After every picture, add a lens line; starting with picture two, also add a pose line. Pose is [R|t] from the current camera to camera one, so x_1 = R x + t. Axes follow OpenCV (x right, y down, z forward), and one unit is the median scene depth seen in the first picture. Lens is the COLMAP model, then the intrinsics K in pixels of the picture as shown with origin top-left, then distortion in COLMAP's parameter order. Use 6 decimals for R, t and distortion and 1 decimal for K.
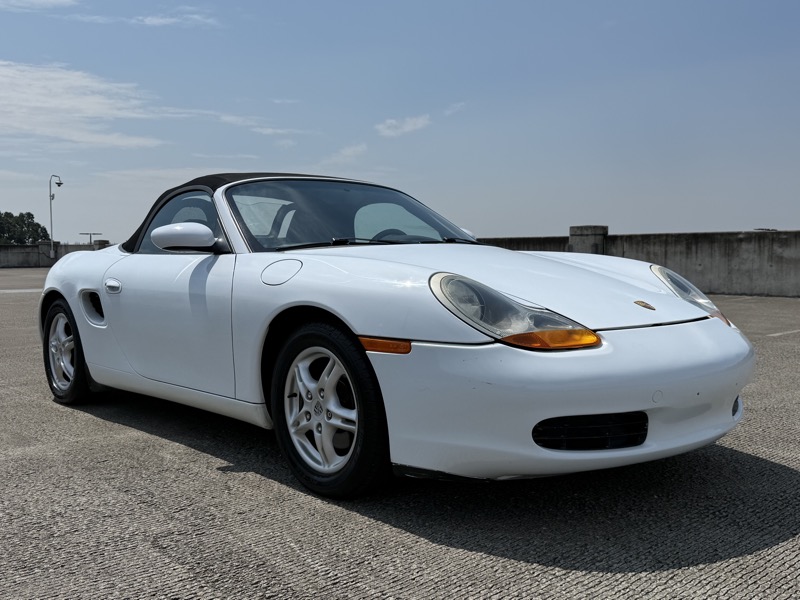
lens RADIAL K [[827.4, 0, 400.0], [0, 827.4, 300.0], [0, 0, 1]] dist [0.003462, 0.005001]
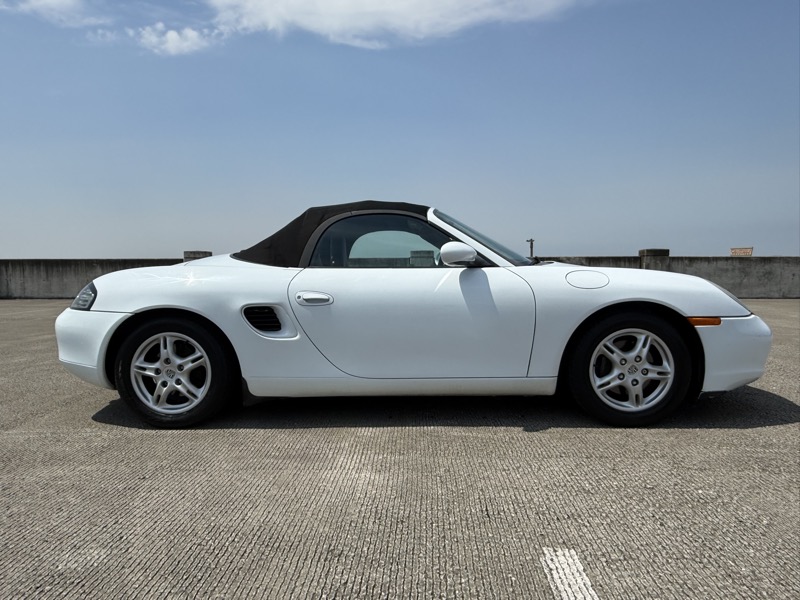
lens RADIAL K [[564.5, 0, 400.0], [0, 564.5, 300.0], [0, 0, 1]] dist [-0.027724, -0.000934]
pose [[0.686759, -0.041264, 0.725713, -1.024964], [0.046078, 0.998851, 0.013190, -0.025321], [-0.725423, 0.024381, 0.687871, 0.552991]]
